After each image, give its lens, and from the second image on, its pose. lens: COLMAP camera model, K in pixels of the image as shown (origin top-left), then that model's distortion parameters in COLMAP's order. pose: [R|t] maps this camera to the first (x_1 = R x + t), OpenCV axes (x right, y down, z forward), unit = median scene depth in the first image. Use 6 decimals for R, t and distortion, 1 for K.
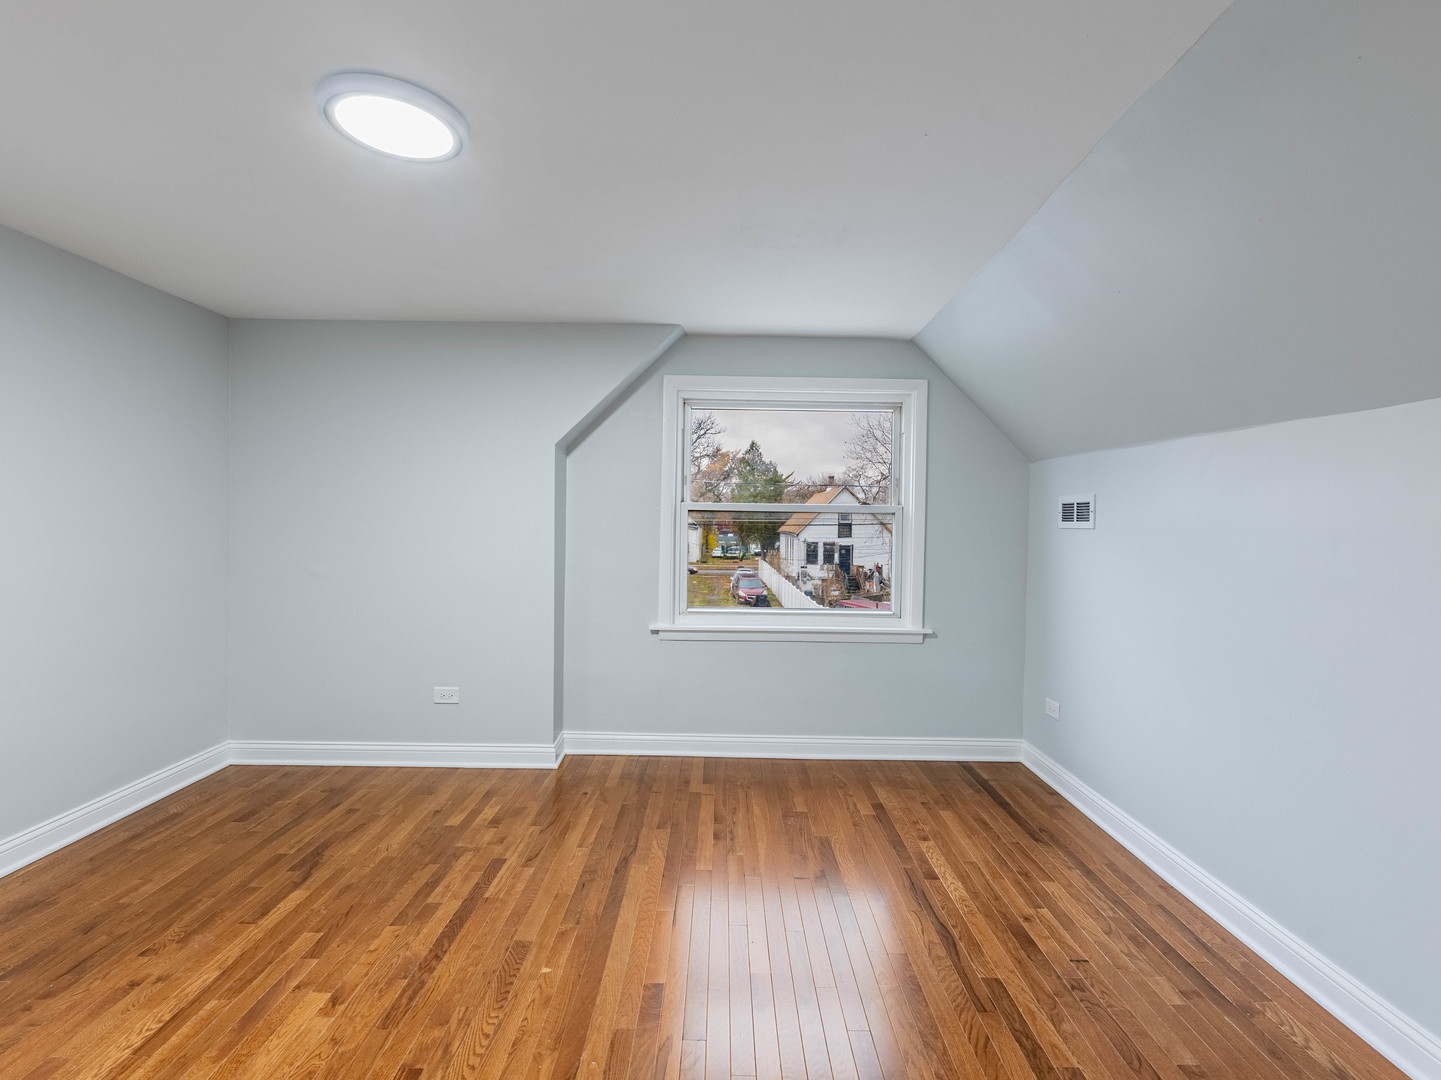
lens RADIAL K [[664.3, 0, 723.2], [0, 664.3, 510.9], [0, 0, 1]] dist [0.020443, -0.007404]
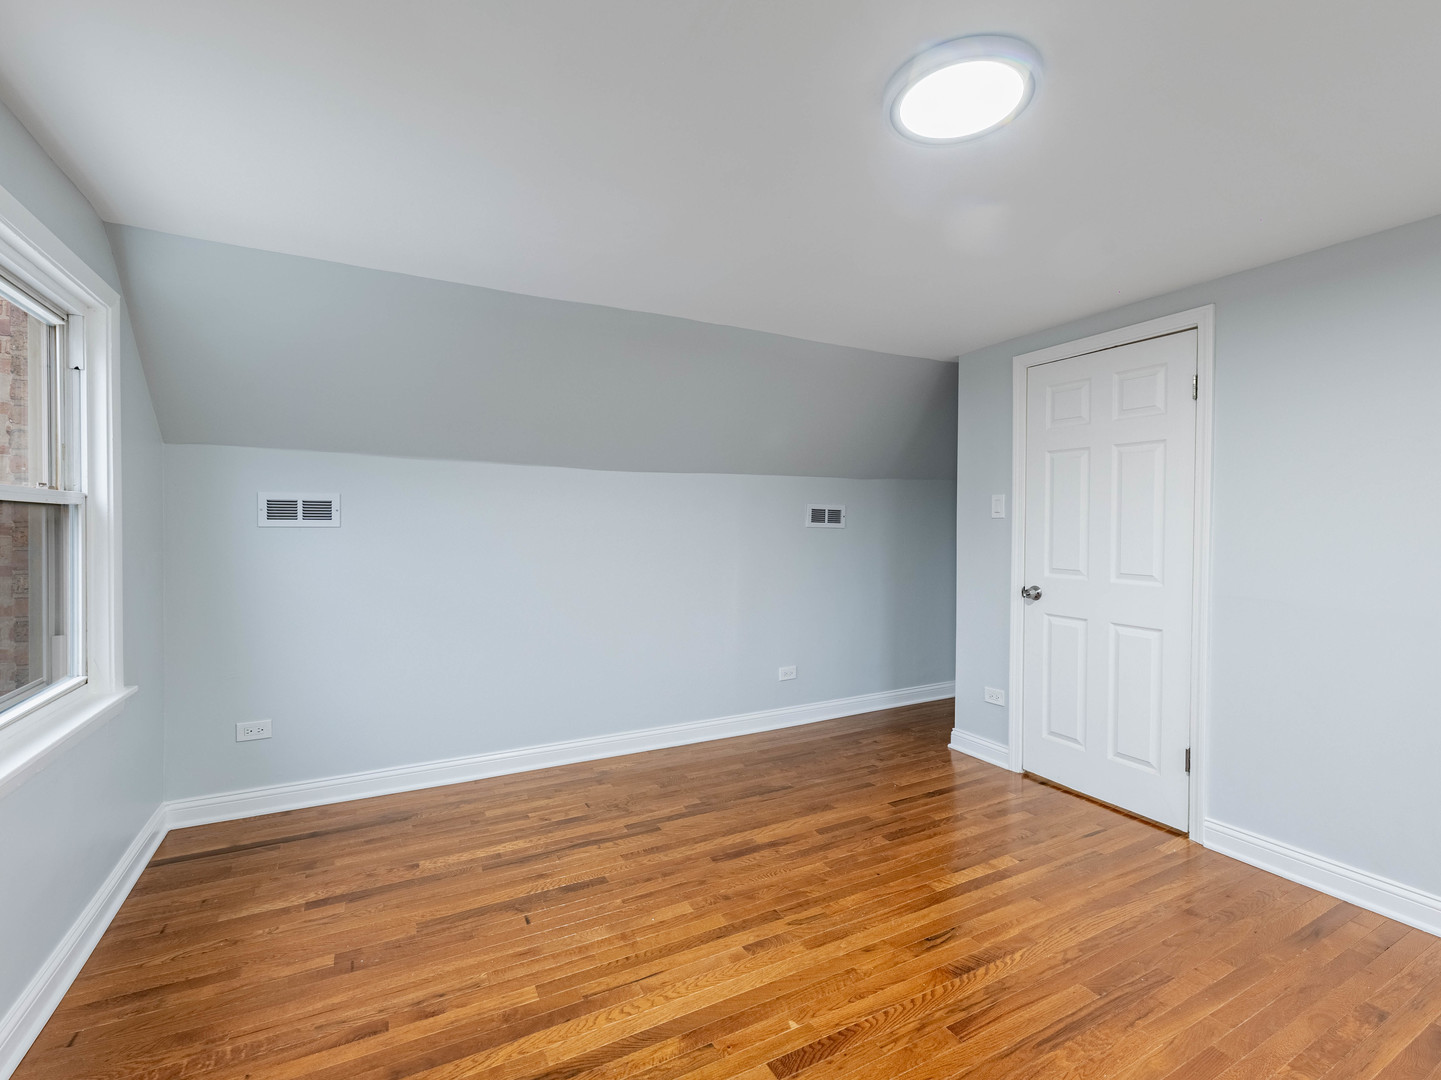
lens RADIAL K [[664.3, 0, 723.2], [0, 664.3, 510.9], [0, 0, 1]] dist [0.020443, -0.007404]
pose [[-0.477386, 0.005371, 0.878677, -0.747076], [-0.027181, 0.999413, -0.020876, 0.008217], [-0.878273, -0.033849, -0.476960, 1.126158]]
